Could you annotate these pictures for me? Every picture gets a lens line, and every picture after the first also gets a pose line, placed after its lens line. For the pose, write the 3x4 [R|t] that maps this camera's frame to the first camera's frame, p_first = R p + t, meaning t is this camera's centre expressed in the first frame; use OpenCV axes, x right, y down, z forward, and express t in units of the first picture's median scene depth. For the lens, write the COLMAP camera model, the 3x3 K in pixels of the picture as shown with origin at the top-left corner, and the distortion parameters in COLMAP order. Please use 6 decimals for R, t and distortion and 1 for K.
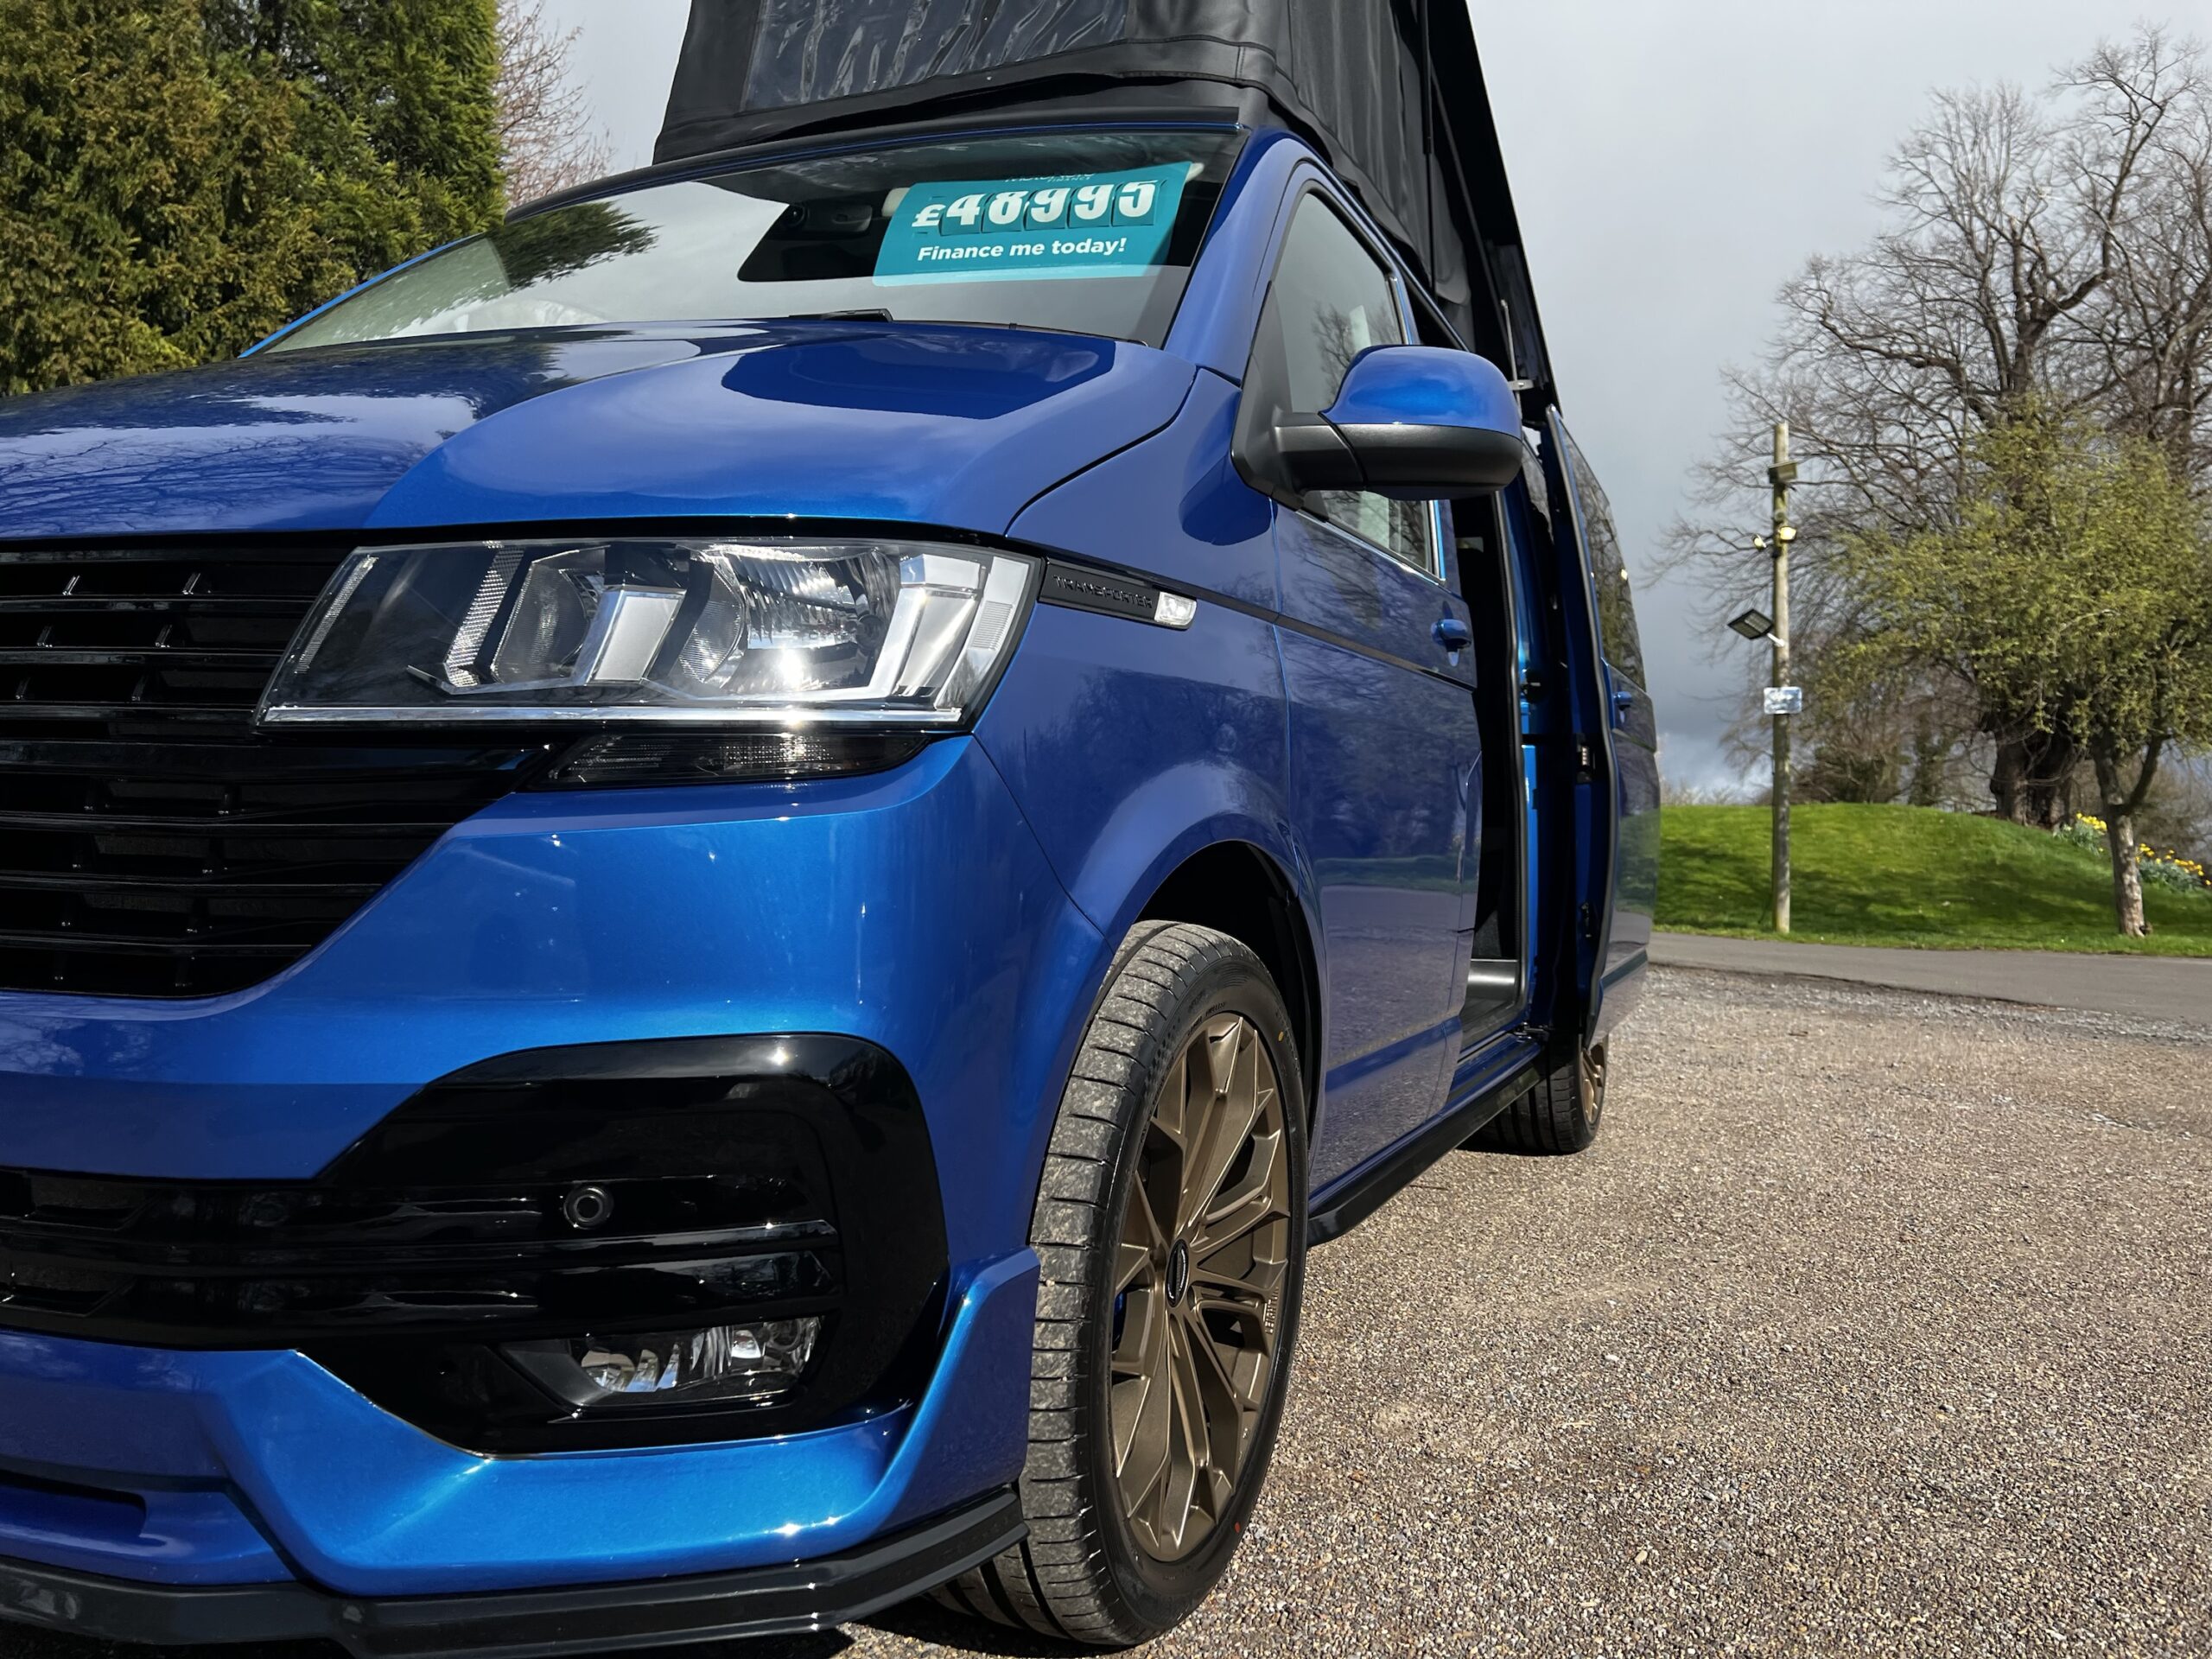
lens RADIAL K [[1678.9, 0, 1117.5], [0, 1678.9, 857.4], [0, 0, 1]] dist [0.061164, -0.071305]
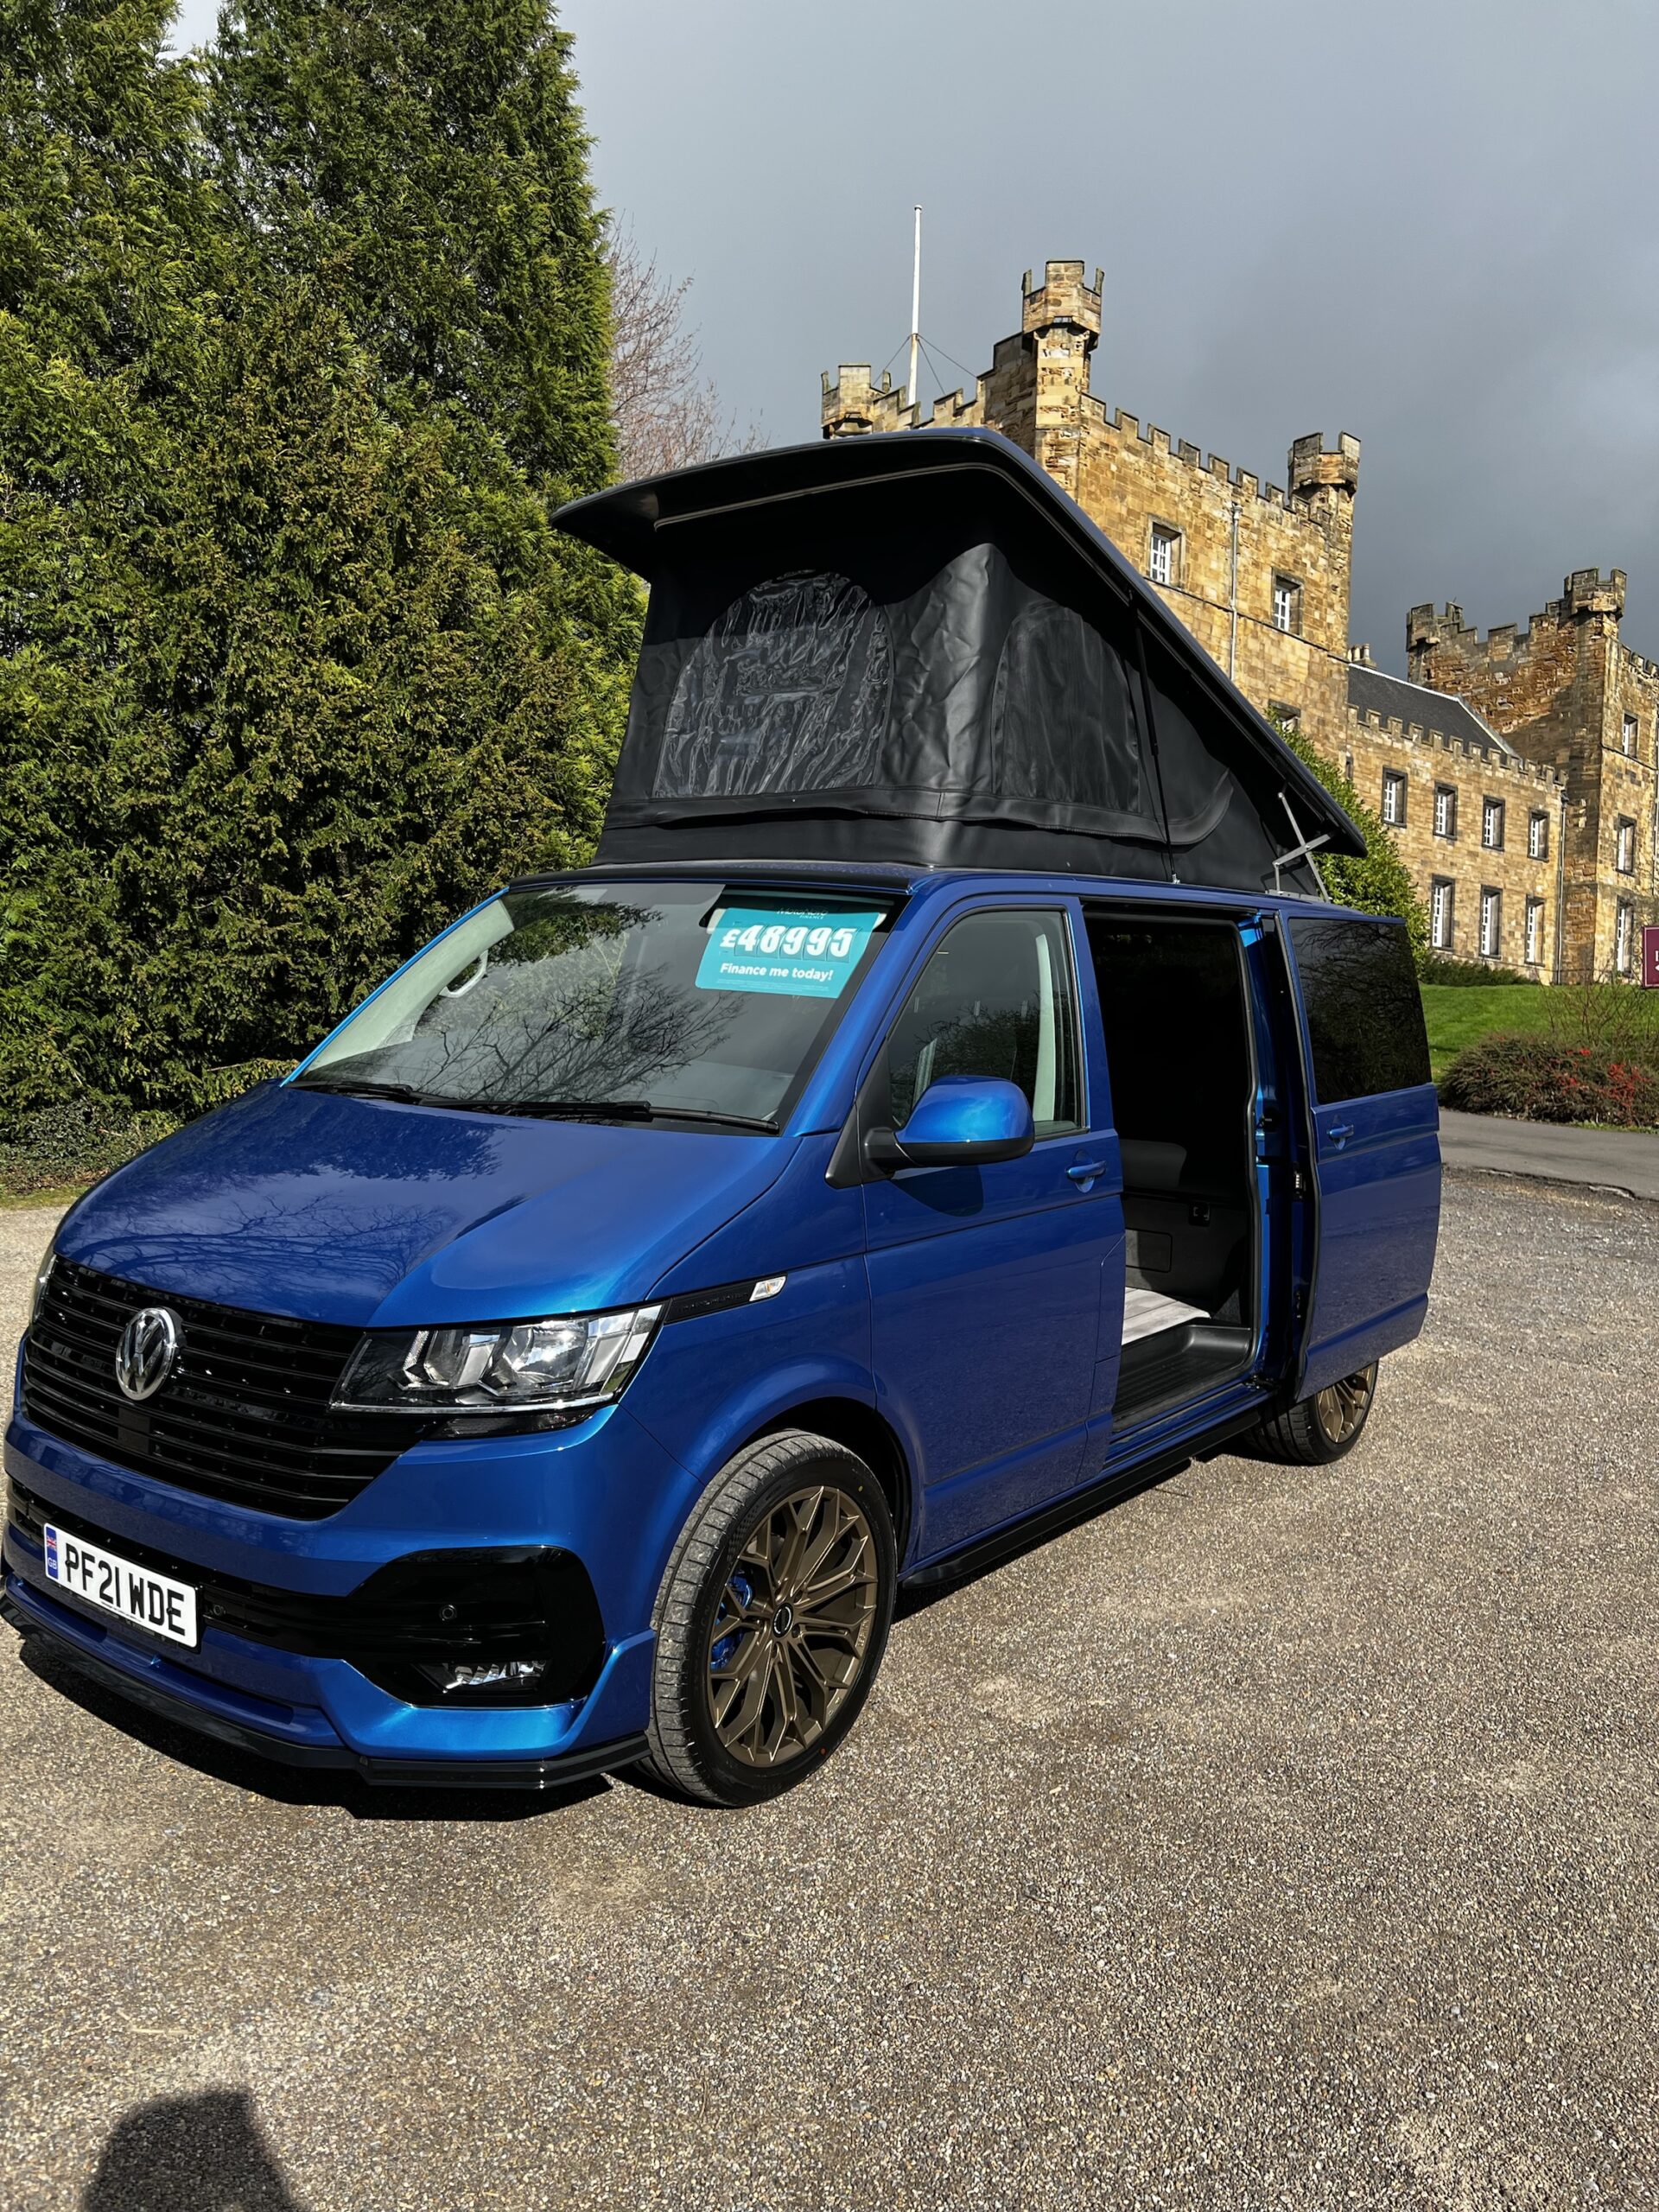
lens RADIAL K [[1682.7, 0, 815.7], [0, 1682.7, 1110.5], [0, 0, 1]] dist [0.053088, -0.067140]
pose [[0.967484, 0.018172, -0.252279, 0.218513], [0.000491, 0.997279, 0.073720, -0.189293], [0.252932, -0.071446, 0.964842, -0.321537]]
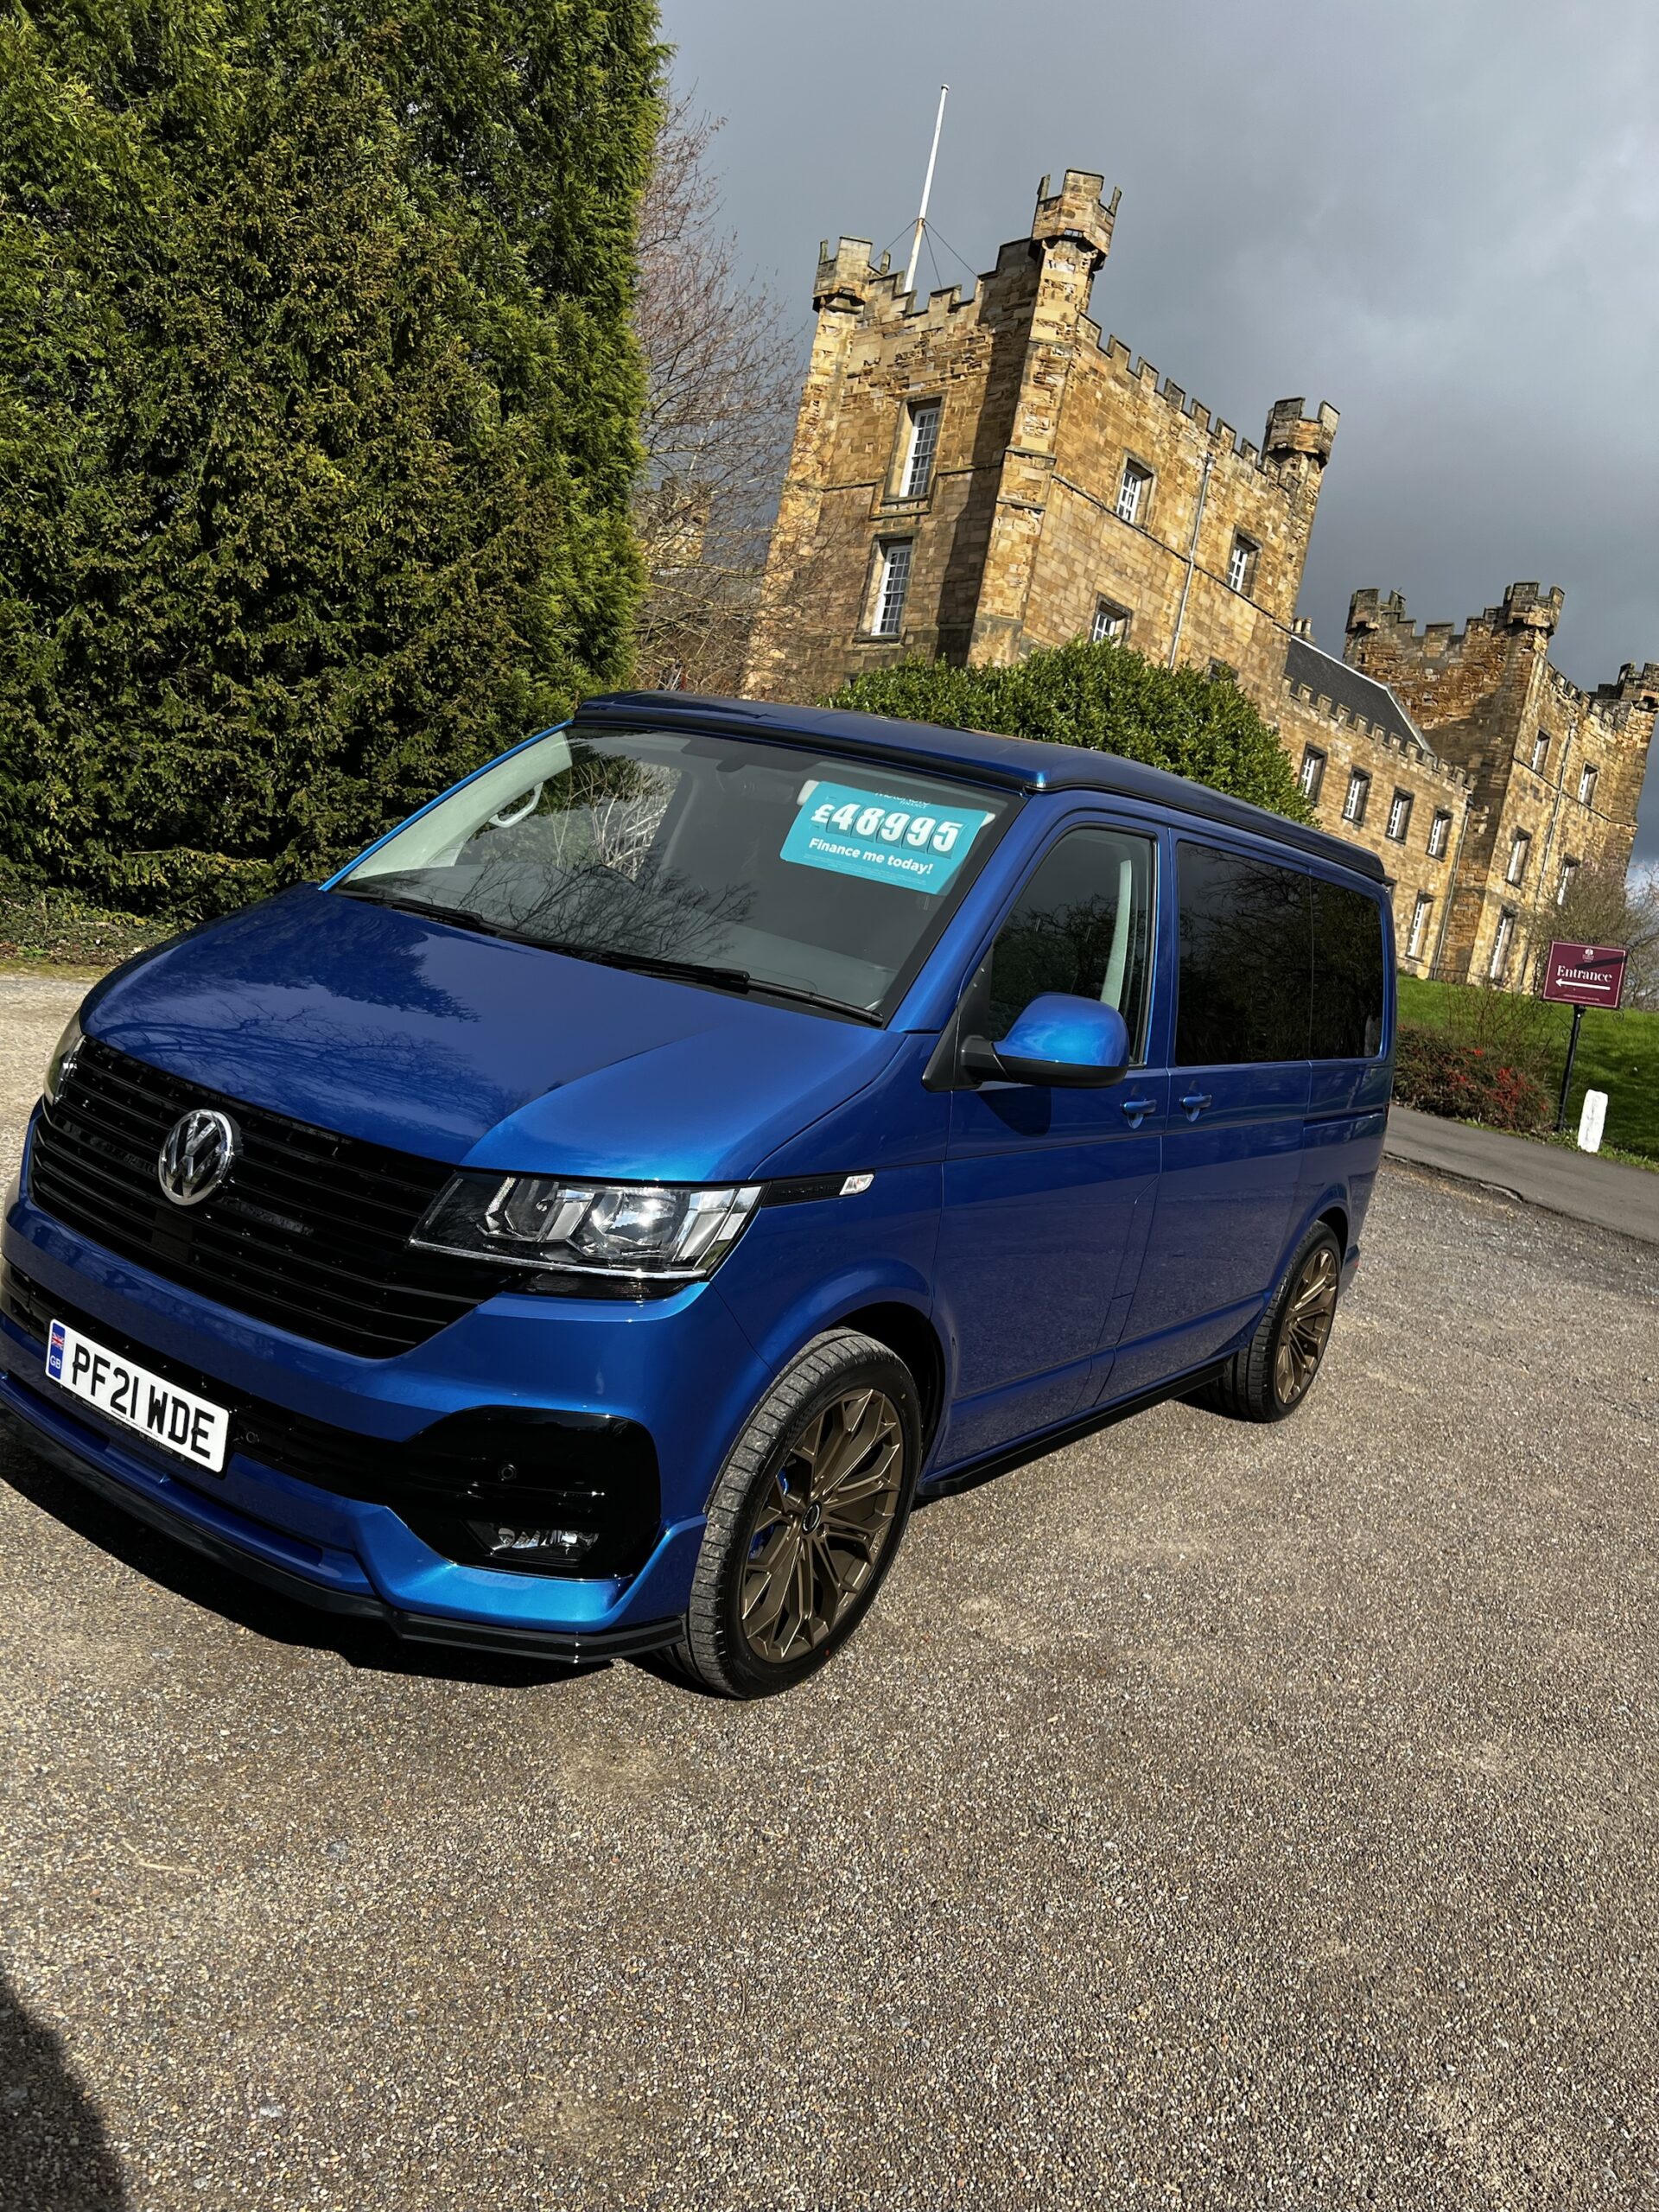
lens RADIAL K [[1681.9, 0, 819.3], [0, 1681.9, 1104.2], [0, 0, 1]] dist [0.039961, -0.052002]
pose [[0.969917, 0.176718, -0.167426, 0.110500], [-0.156538, 0.979474, 0.126989, -0.177621], [0.186431, -0.096960, 0.977672, -0.313514]]
